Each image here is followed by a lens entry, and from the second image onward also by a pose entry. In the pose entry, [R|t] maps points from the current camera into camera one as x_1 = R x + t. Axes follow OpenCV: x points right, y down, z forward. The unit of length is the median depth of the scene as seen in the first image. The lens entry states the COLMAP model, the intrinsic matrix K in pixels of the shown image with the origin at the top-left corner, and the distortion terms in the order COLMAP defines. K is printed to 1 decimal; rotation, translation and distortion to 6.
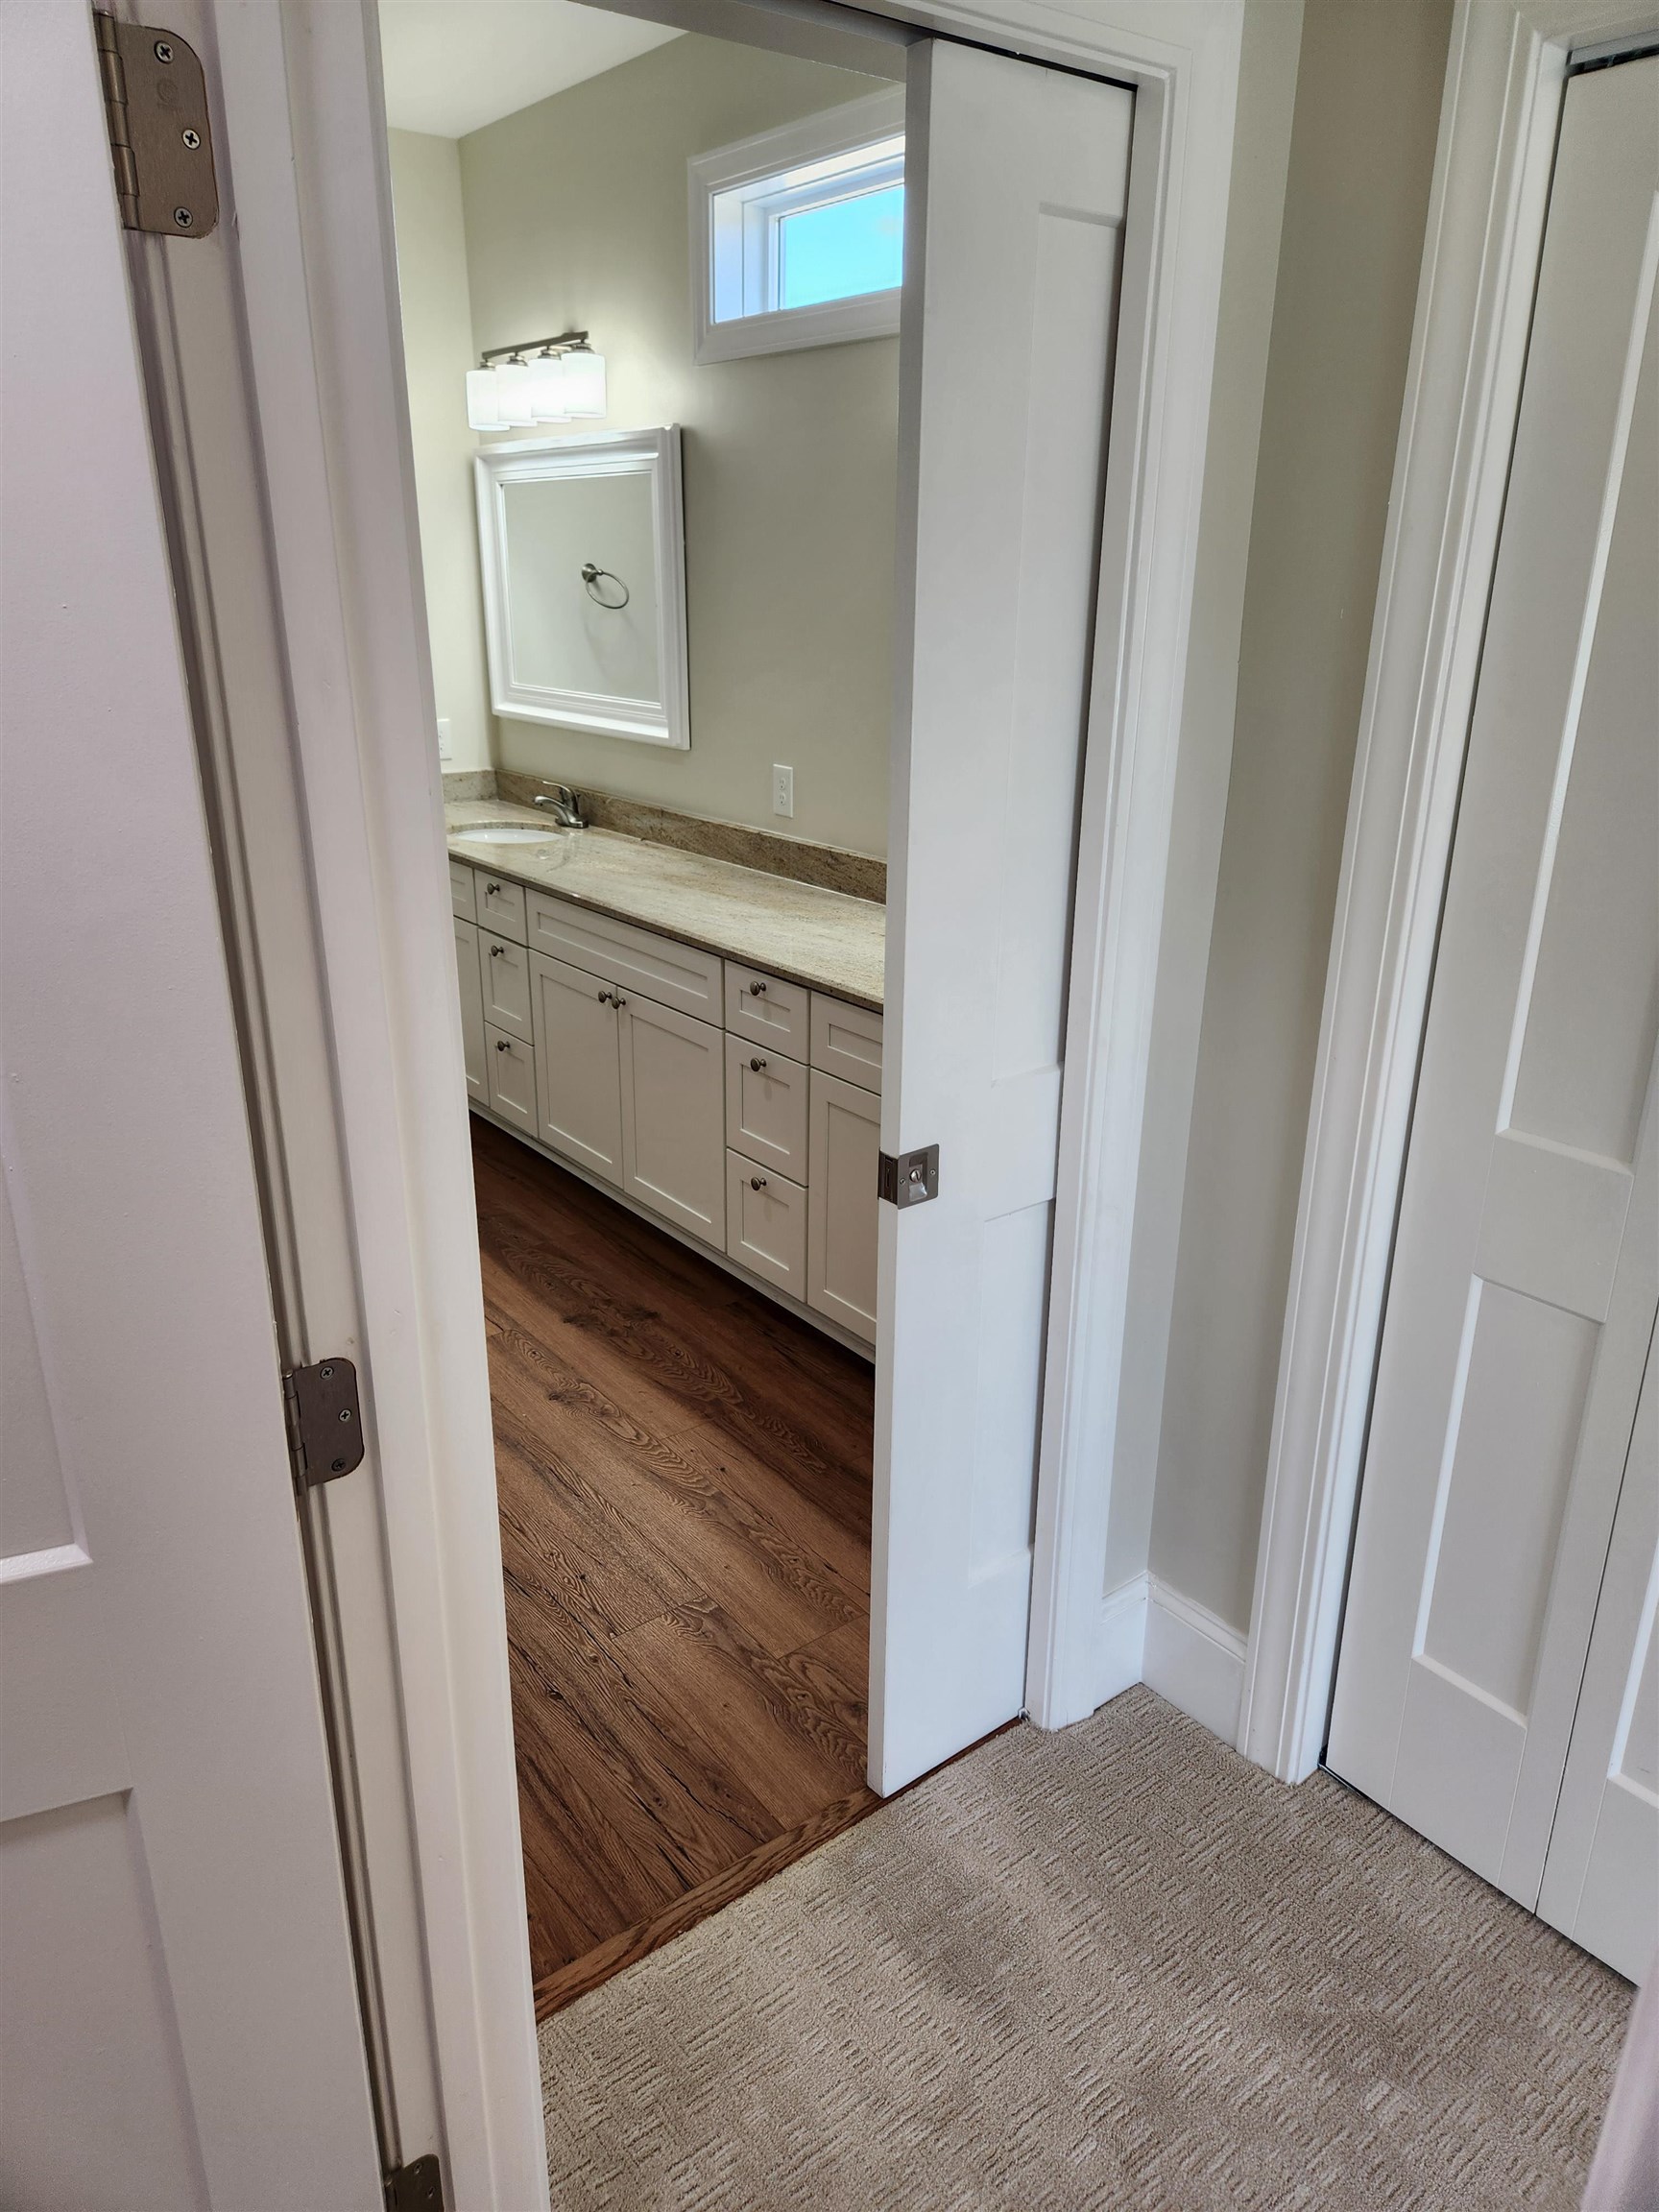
lens RADIAL K [[1497.4, 0, 827.0], [0, 1497.4, 1106.8], [0, 0, 1]] dist [0.075521, -0.063179]
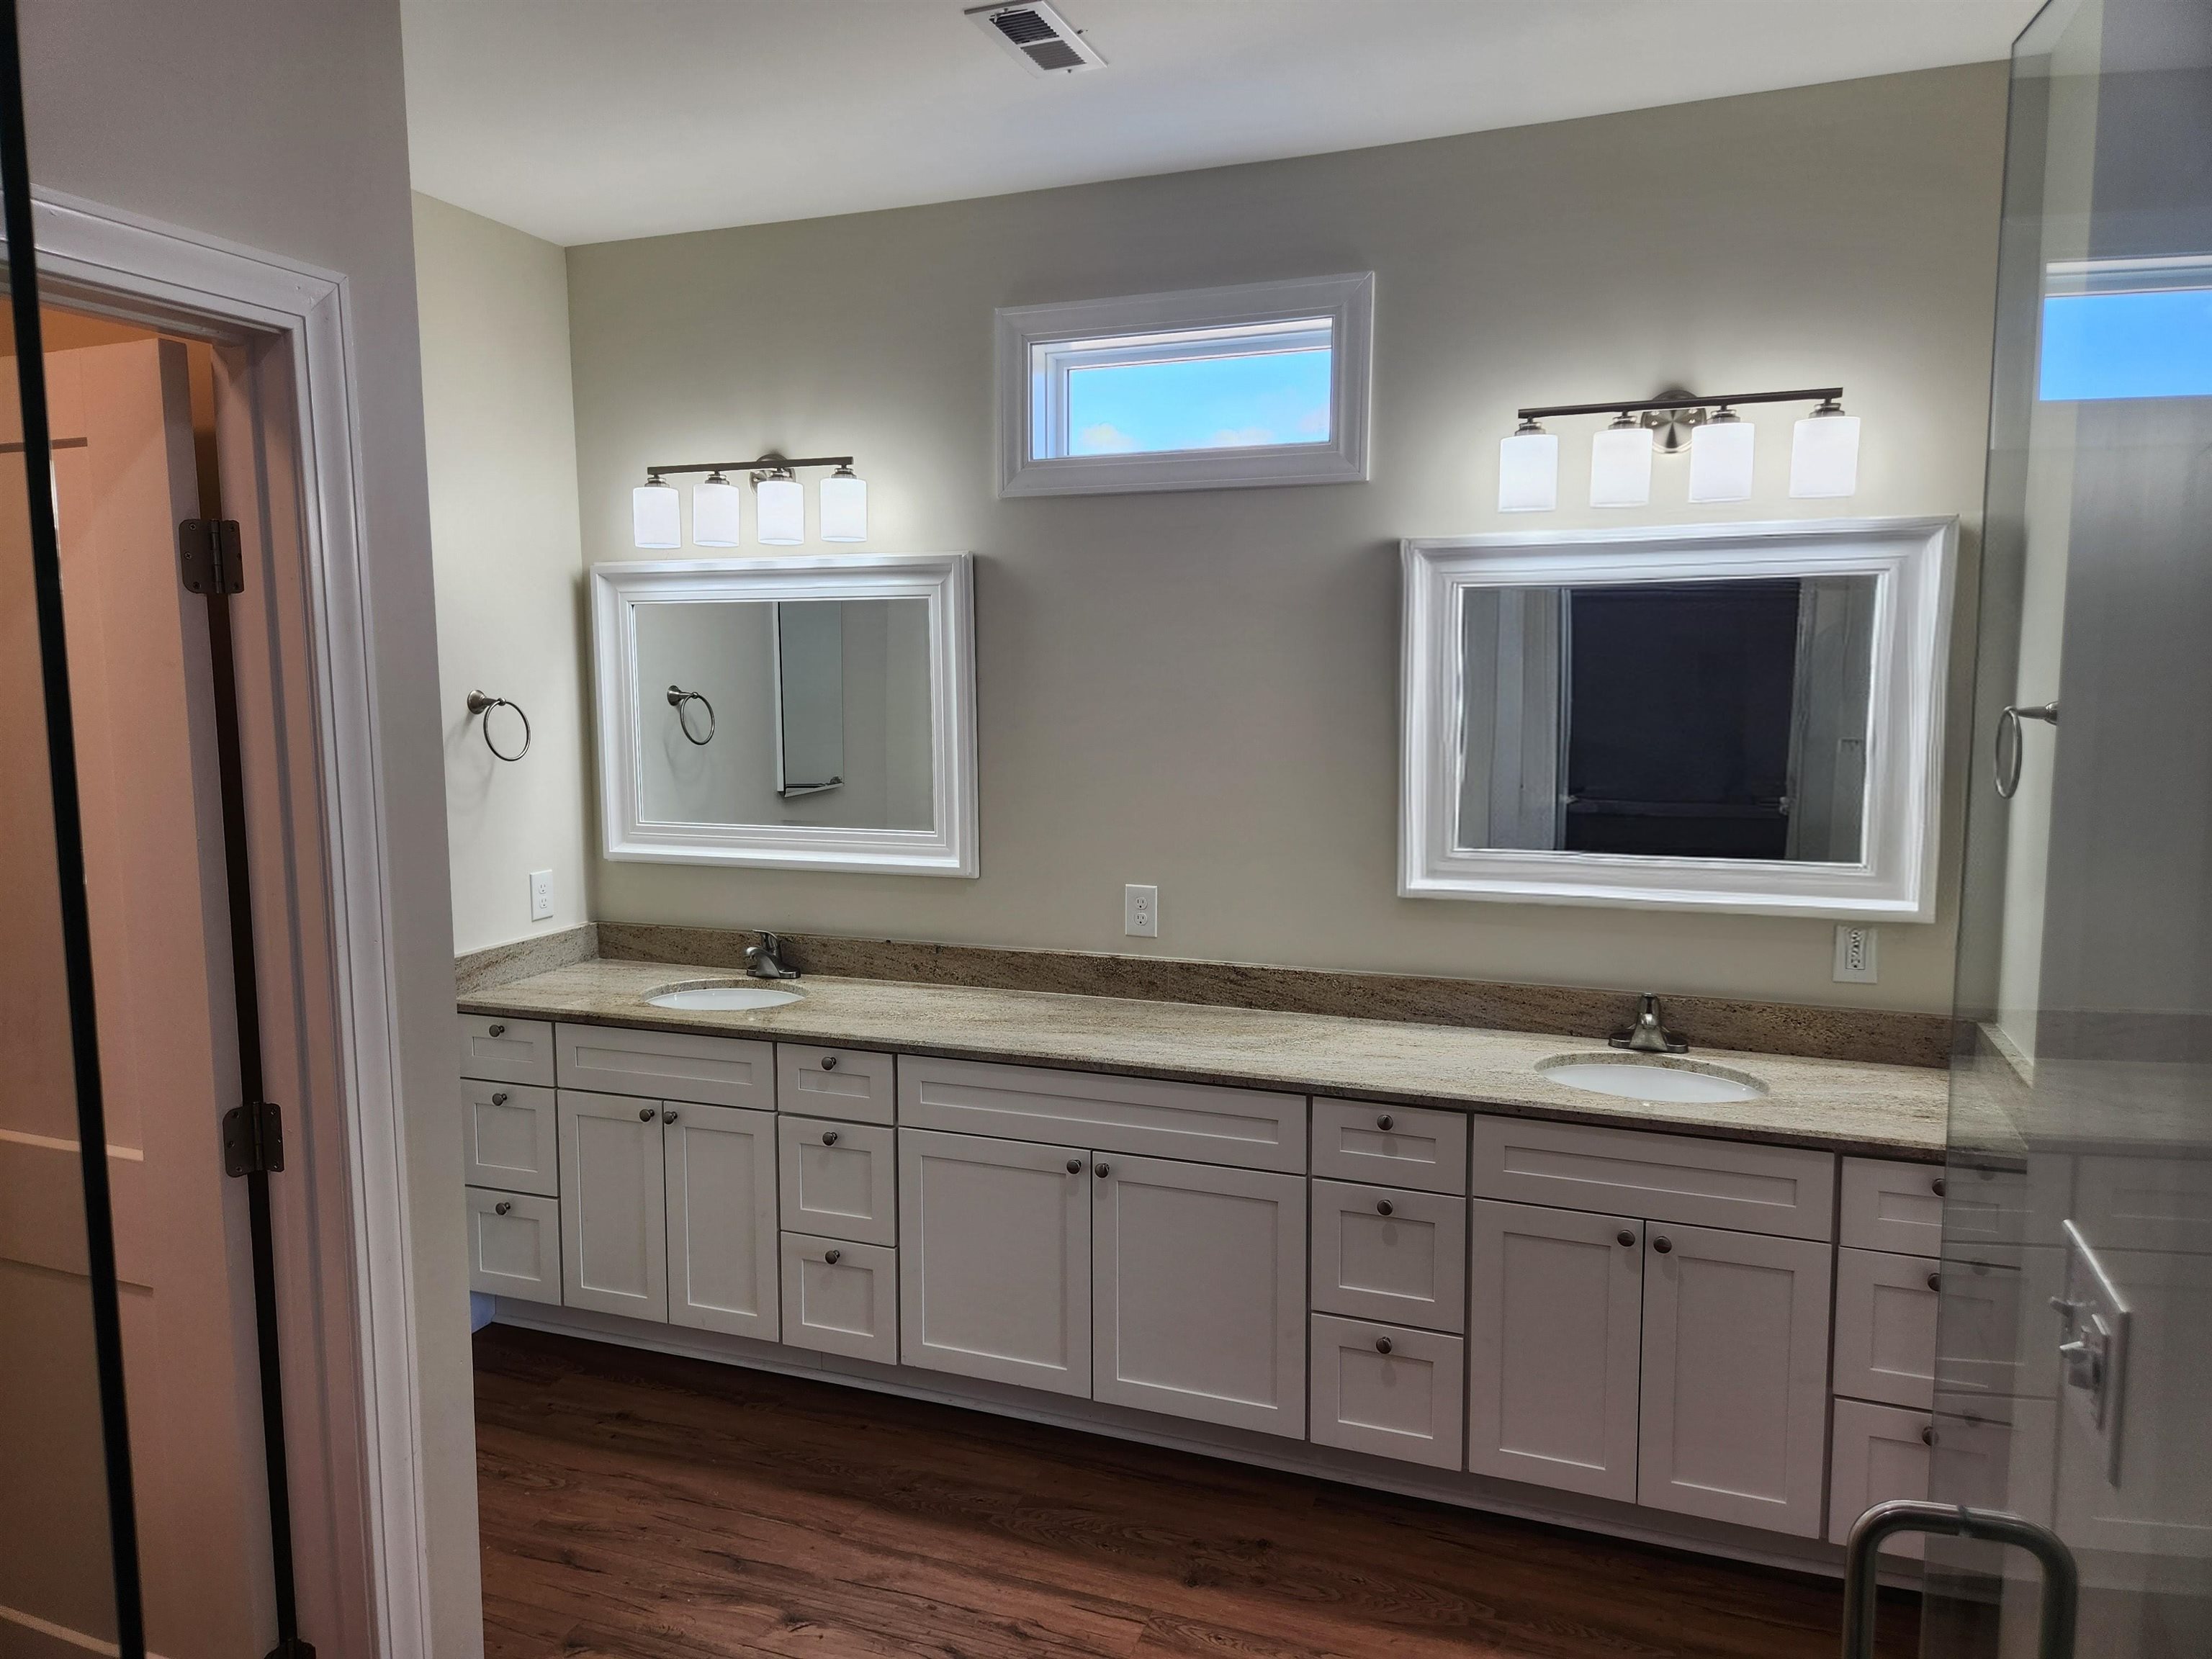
lens RADIAL K [[1497.4, 0, 1095.0], [0, 1497.4, 817.2], [0, 0, 1]] dist [0.075521, -0.063179]
pose [[0.852553, -0.068741, 0.518101, -0.532644], [0.189589, 0.964467, -0.184011, -0.098655], [-0.487042, 0.255105, 0.835292, 0.212535]]
